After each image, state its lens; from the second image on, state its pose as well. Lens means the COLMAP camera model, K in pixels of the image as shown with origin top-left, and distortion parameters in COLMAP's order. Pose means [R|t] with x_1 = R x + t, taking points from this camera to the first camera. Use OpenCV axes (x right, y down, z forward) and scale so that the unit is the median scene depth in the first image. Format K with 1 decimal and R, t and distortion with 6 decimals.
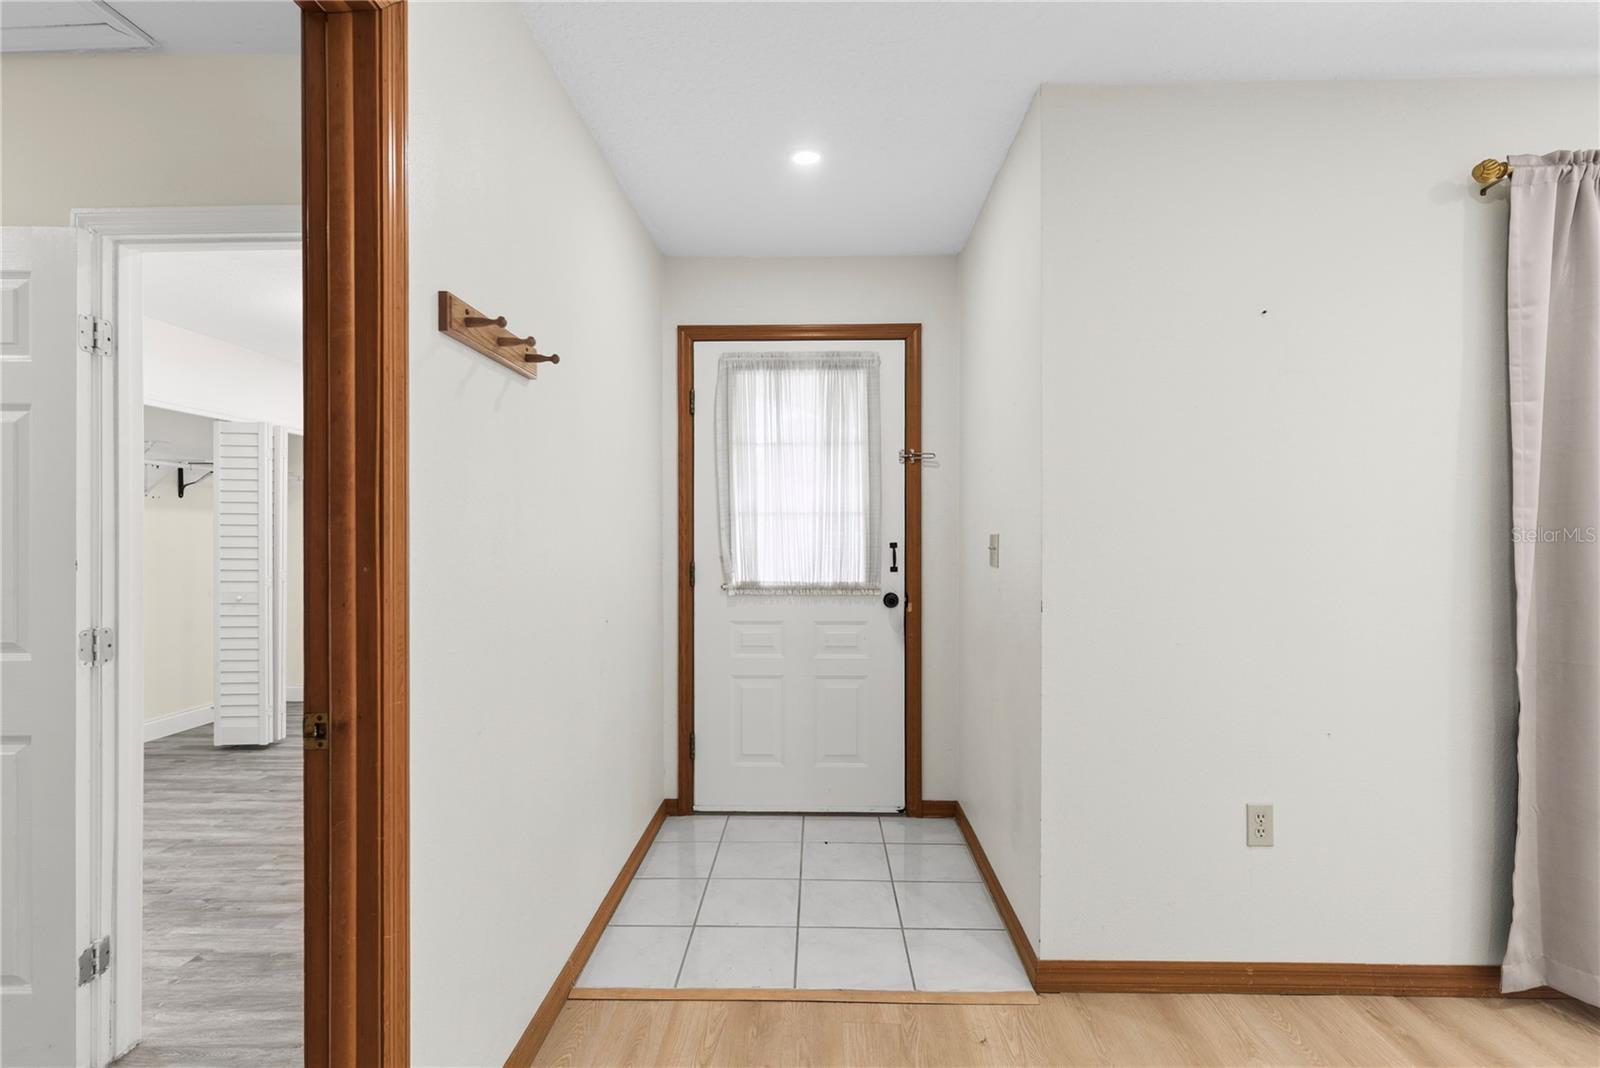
lens RADIAL K [[774.6, 0, 795.1], [0, 774.6, 525.8], [0, 0, 1]] dist [0.004394, -0.001727]
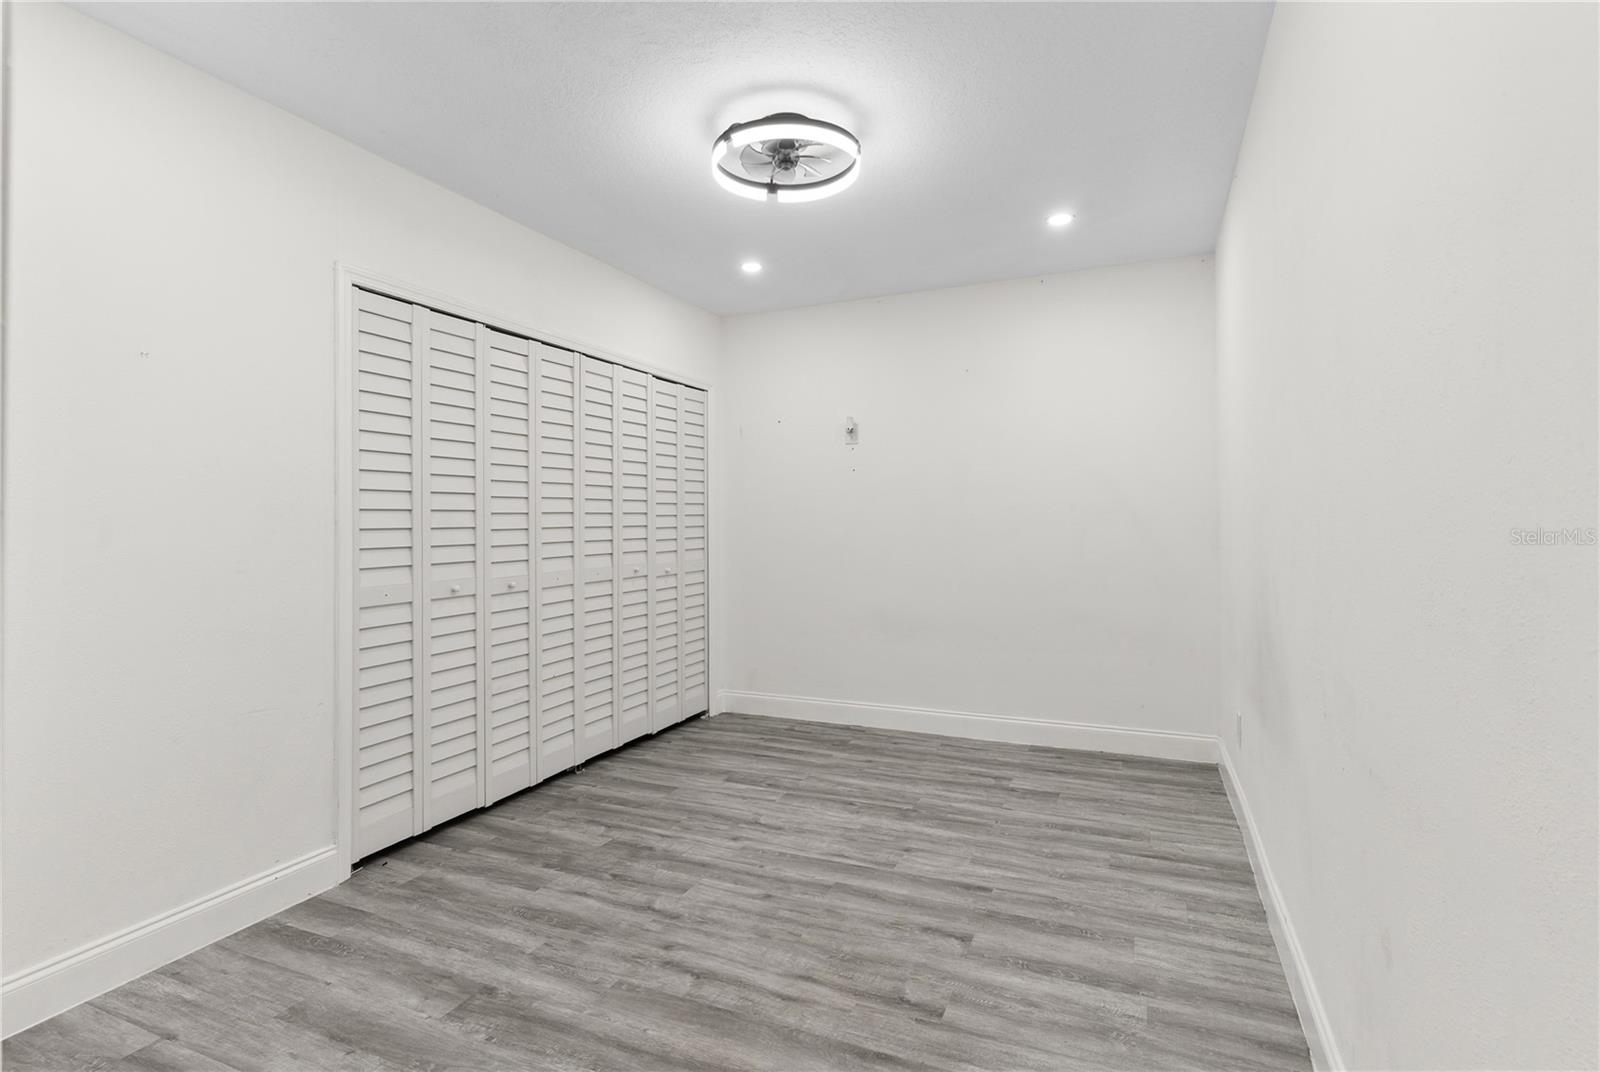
lens RADIAL K [[774.6, 0, 802.2], [0, 774.6, 529.3], [0, 0, 1]] dist [0.004394, -0.001727]
pose [[0.928950, -0.000398, -0.370204, -0.322706], [0.008927, 0.999733, 0.021325, 0.039540], [0.370097, -0.023114, 0.928706, 0.519356]]
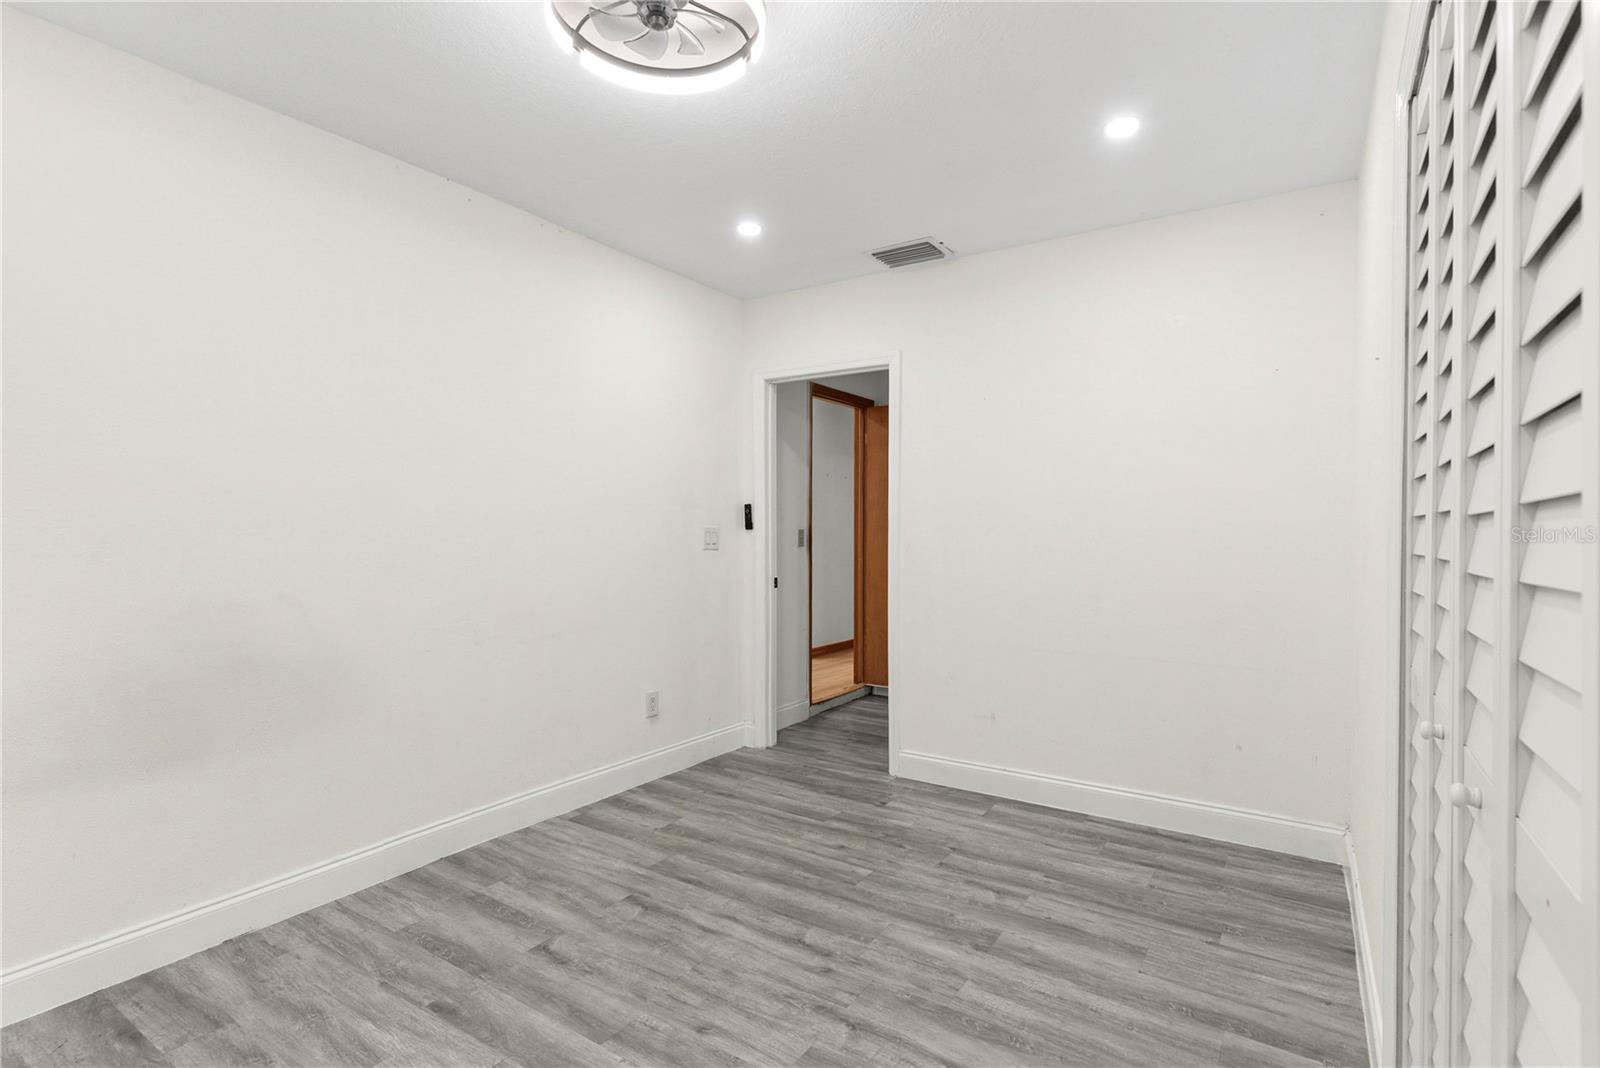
lens RADIAL K [[774.6, 0, 801.6], [0, 774.6, 535.9], [0, 0, 1]] dist [0.004394, -0.001727]
pose [[-0.850900, 0.001200, 0.525327, -0.960877], [-0.003269, 0.999966, -0.007580, 0.046590], [-0.525318, -0.008167, -0.850867, 1.588504]]
